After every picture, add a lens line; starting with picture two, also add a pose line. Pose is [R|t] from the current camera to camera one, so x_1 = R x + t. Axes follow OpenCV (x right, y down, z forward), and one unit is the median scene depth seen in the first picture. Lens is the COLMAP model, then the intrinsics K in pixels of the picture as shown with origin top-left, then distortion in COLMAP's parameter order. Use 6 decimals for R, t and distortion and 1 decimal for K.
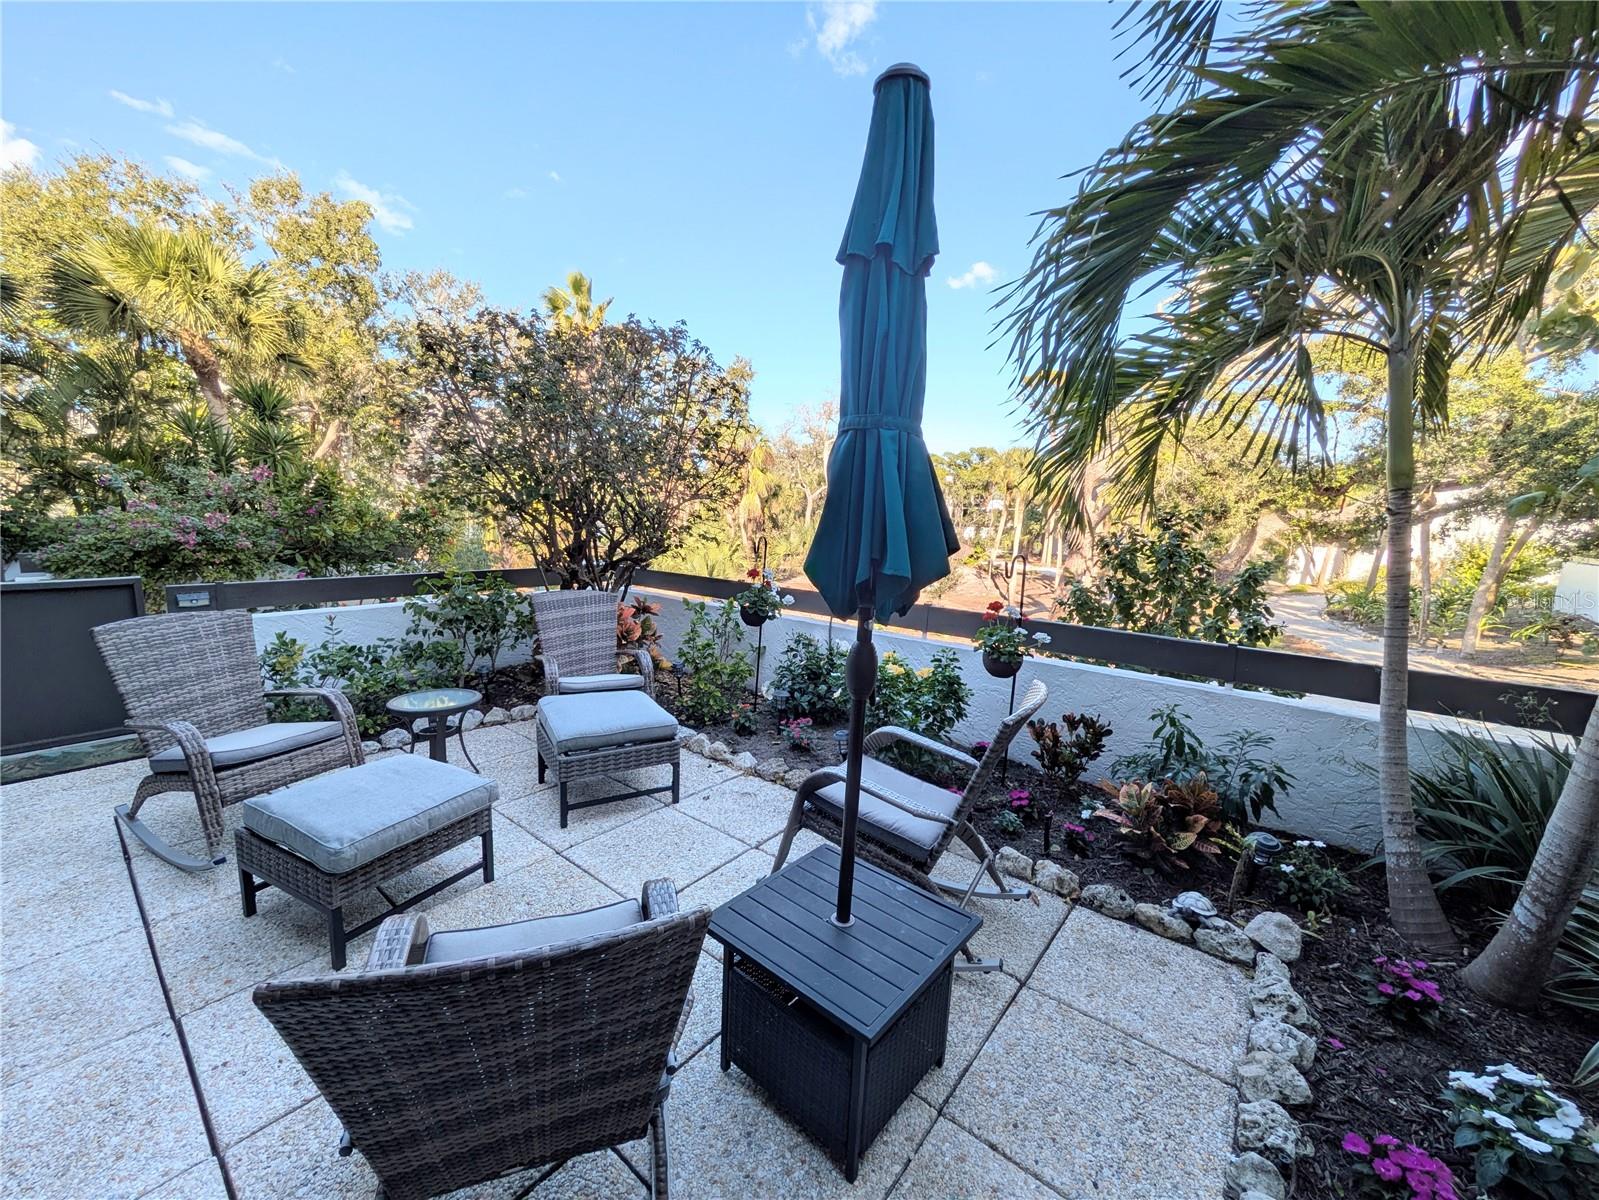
lens RADIAL K [[631.4, 0, 799.0], [0, 631.4, 605.2], [0, 0, 1]] dist [0.003084, -0.001985]
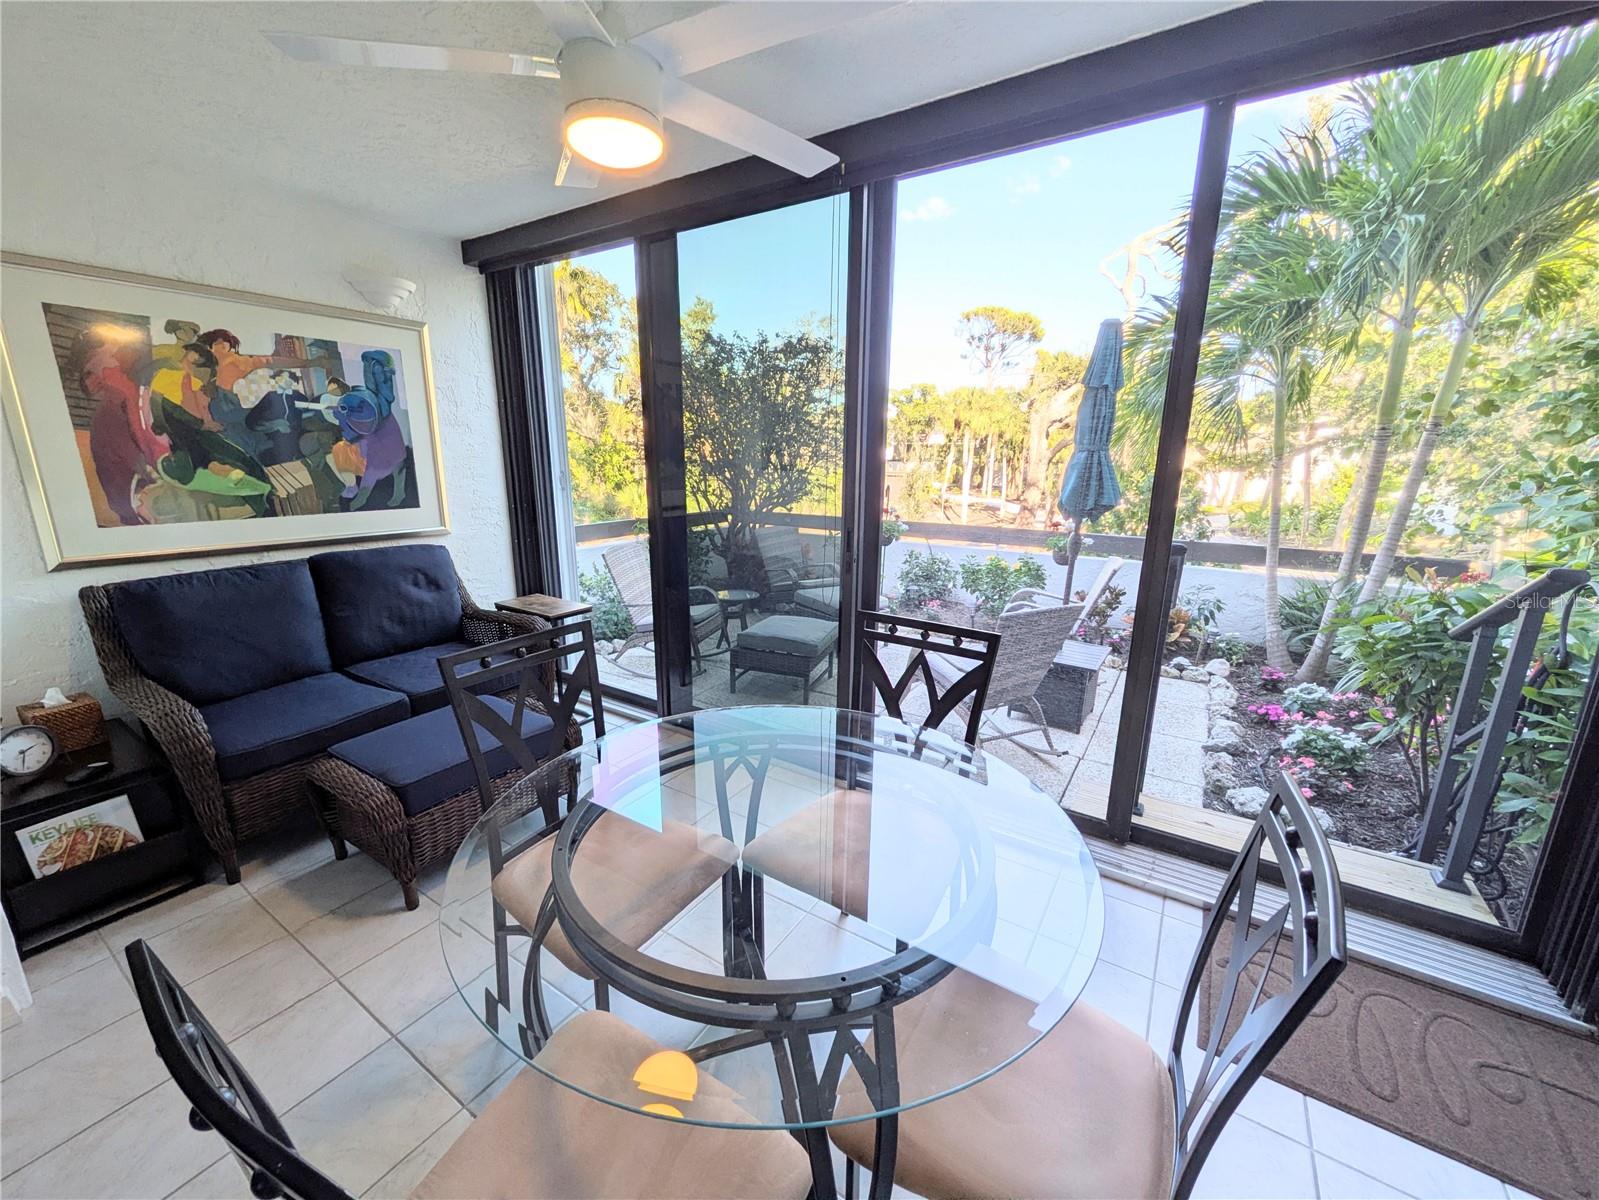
lens RADIAL K [[631.4, 0, 802.5], [0, 631.4, 605.9], [0, 0, 1]] dist [0.003084, -0.001985]
pose [[0.993306, -0.052517, 0.102884, -0.370475], [0.042325, 0.994201, 0.098858, 0.014616], [-0.107479, -0.093842, 0.989769, -0.411593]]
